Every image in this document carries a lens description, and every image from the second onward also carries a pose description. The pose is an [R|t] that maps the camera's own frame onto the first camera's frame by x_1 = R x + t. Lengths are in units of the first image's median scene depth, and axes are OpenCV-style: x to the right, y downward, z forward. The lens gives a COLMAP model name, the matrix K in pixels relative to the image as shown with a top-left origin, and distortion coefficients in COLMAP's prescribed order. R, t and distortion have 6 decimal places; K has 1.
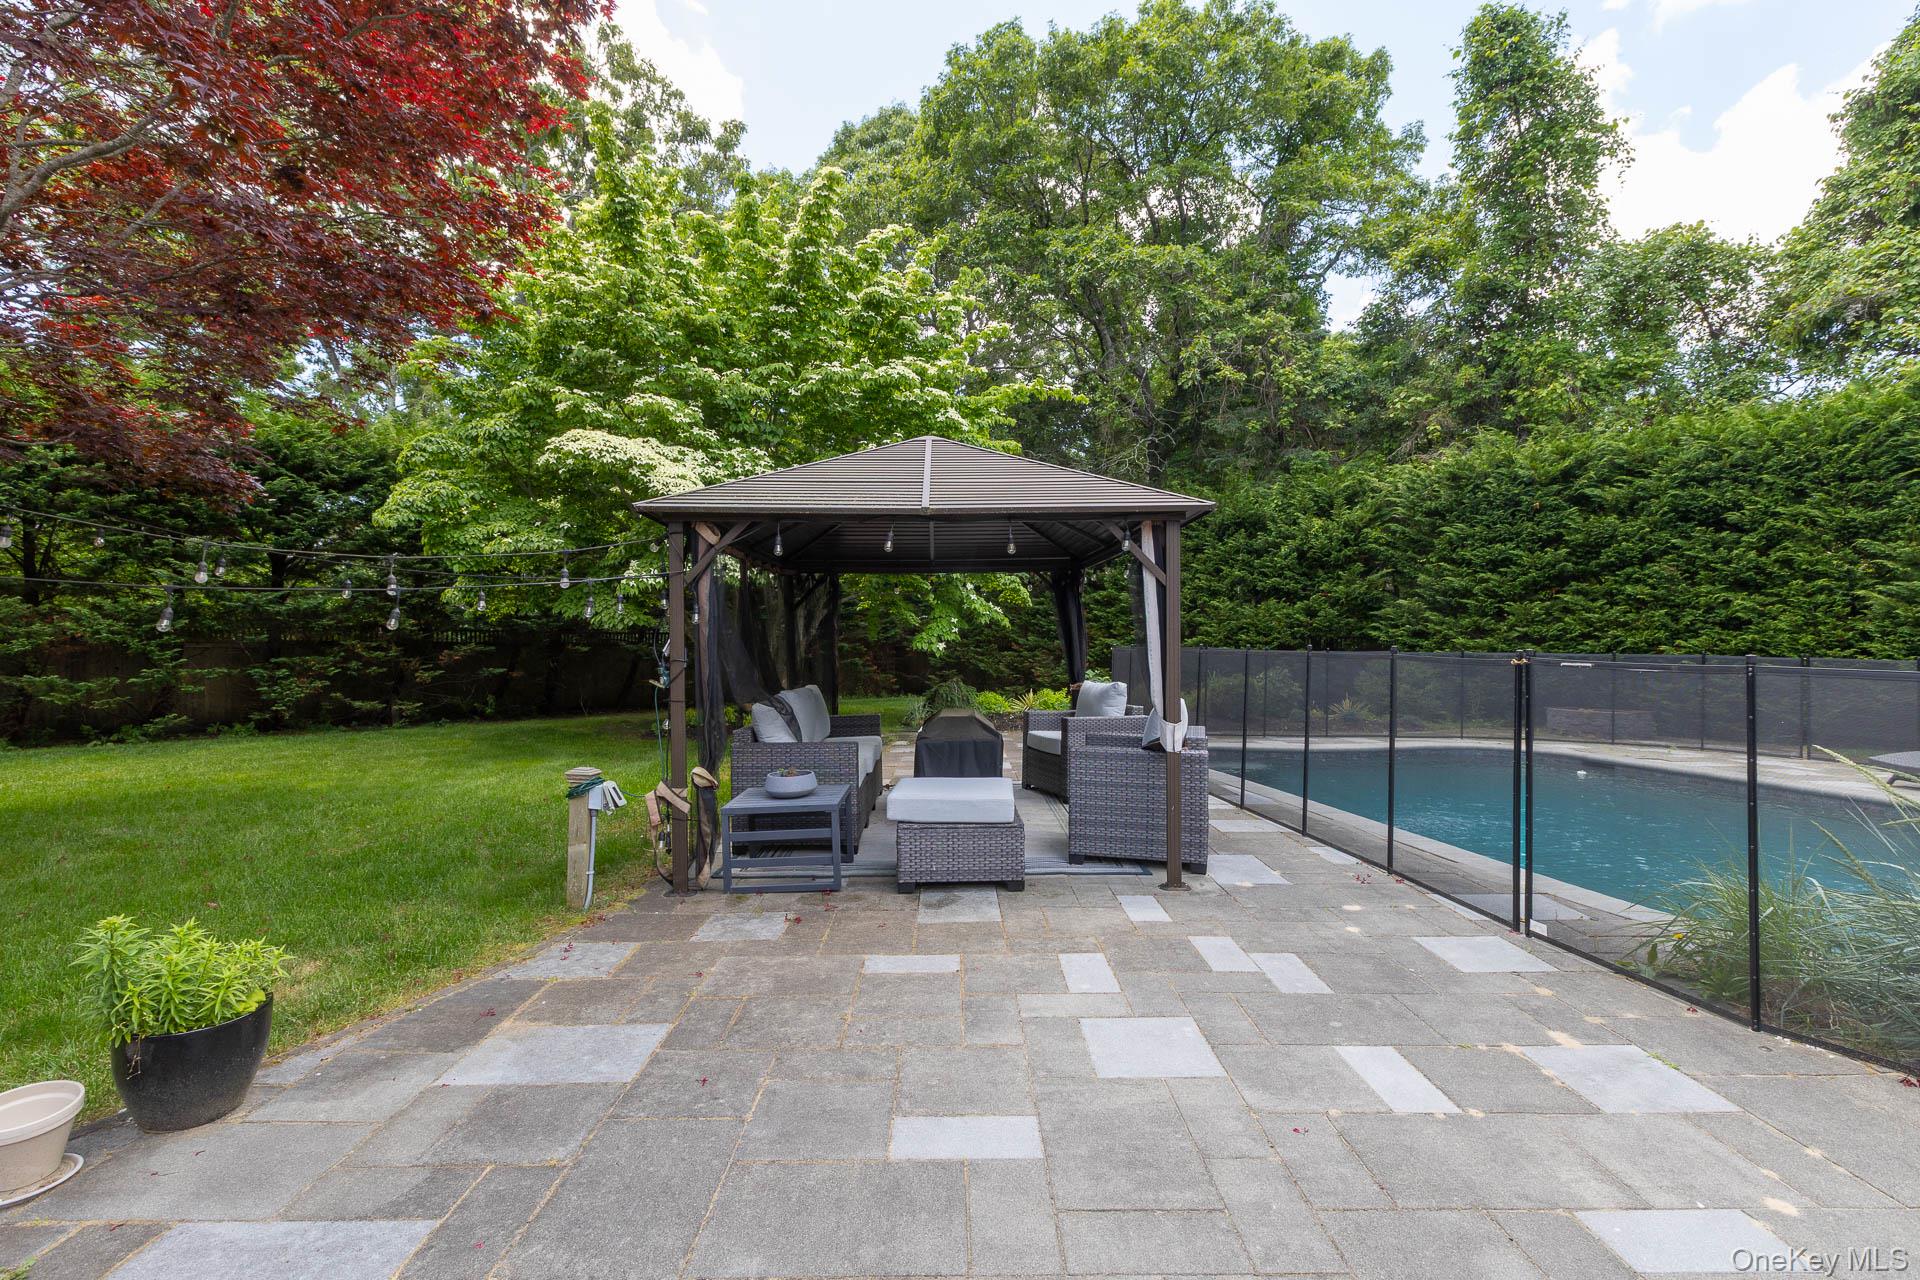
lens RADIAL K [[849.7, 0, 960.0], [0, 849.7, 640.0], [0, 0, 1]] dist [0.010252, -0.005876]
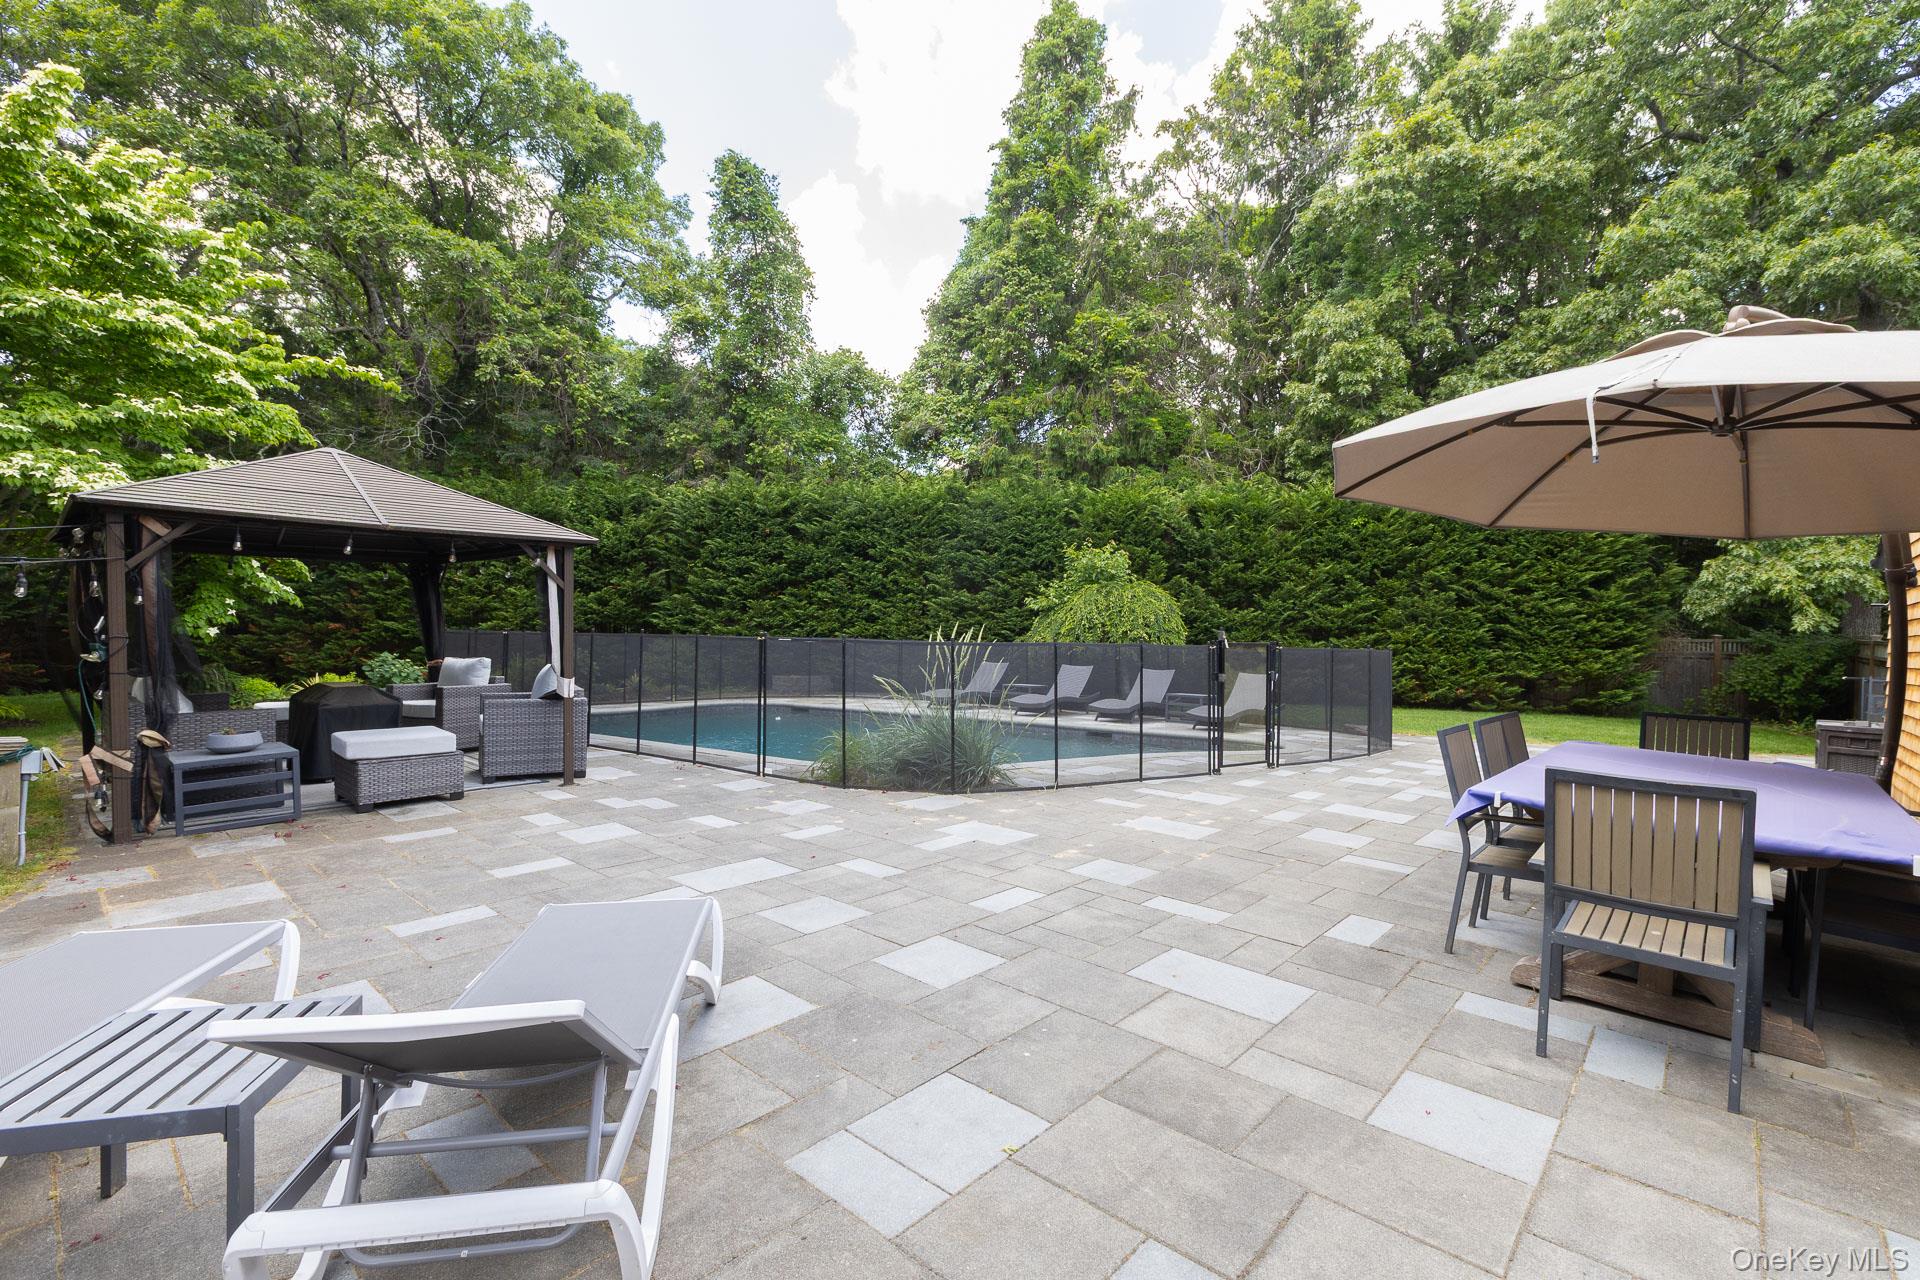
lens RADIAL K [[838.7, 0, 960.7], [0, 838.7, 653.6], [0, 0, 1]] dist [0.000160, 0.000149]
pose [[0.680120, -0.011581, 0.733009, -0.113118], [-0.012744, 0.999537, 0.027616, 0.000392], [-0.732990, -0.028123, 0.679658, -0.164465]]
